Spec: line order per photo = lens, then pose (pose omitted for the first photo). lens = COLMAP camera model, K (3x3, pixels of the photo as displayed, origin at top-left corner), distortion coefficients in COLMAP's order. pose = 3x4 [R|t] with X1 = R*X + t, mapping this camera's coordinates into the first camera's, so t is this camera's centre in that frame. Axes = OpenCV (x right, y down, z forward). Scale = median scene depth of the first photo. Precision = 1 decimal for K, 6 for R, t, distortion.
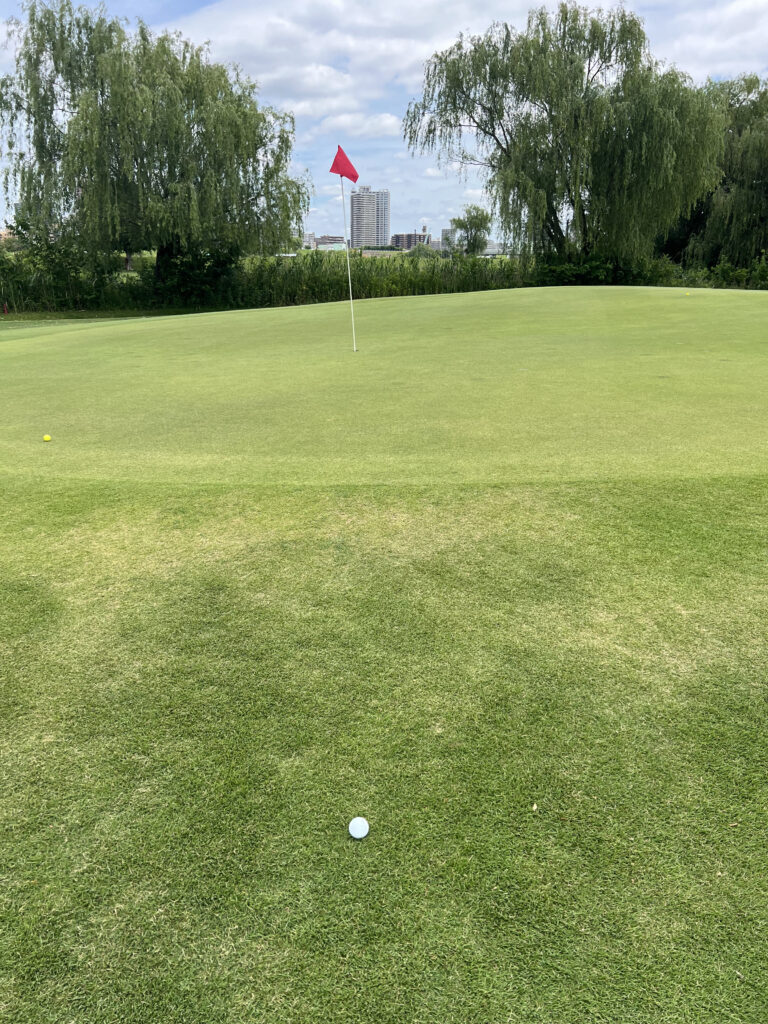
lens RADIAL K [[785.0, 0, 385.3], [0, 785.0, 509.5], [0, 0, 1]] dist [0.006571, 0.002613]
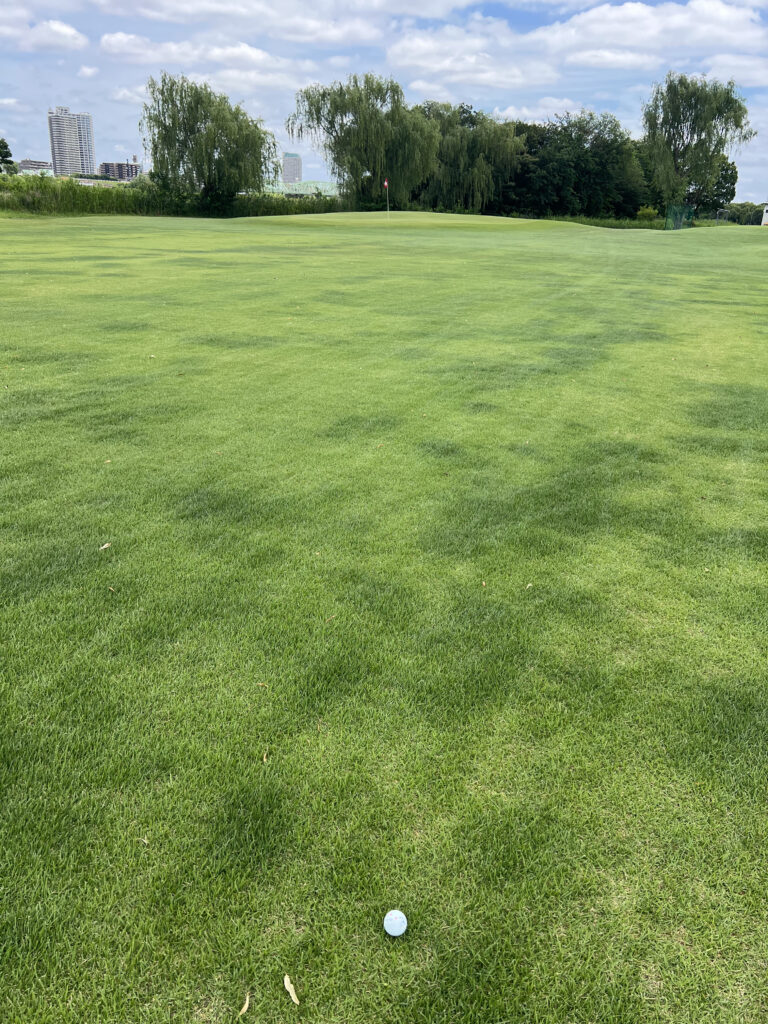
lens RADIAL K [[785.0, 0, 381.8], [0, 785.0, 512.6], [0, 0, 1]] dist [0.006571, 0.002613]
pose [[0.941545, -0.084640, 0.326081, -0.472316], [0.060115, 0.994601, 0.084585, 0.312542], [-0.331480, -0.060038, 0.941550, -0.965492]]
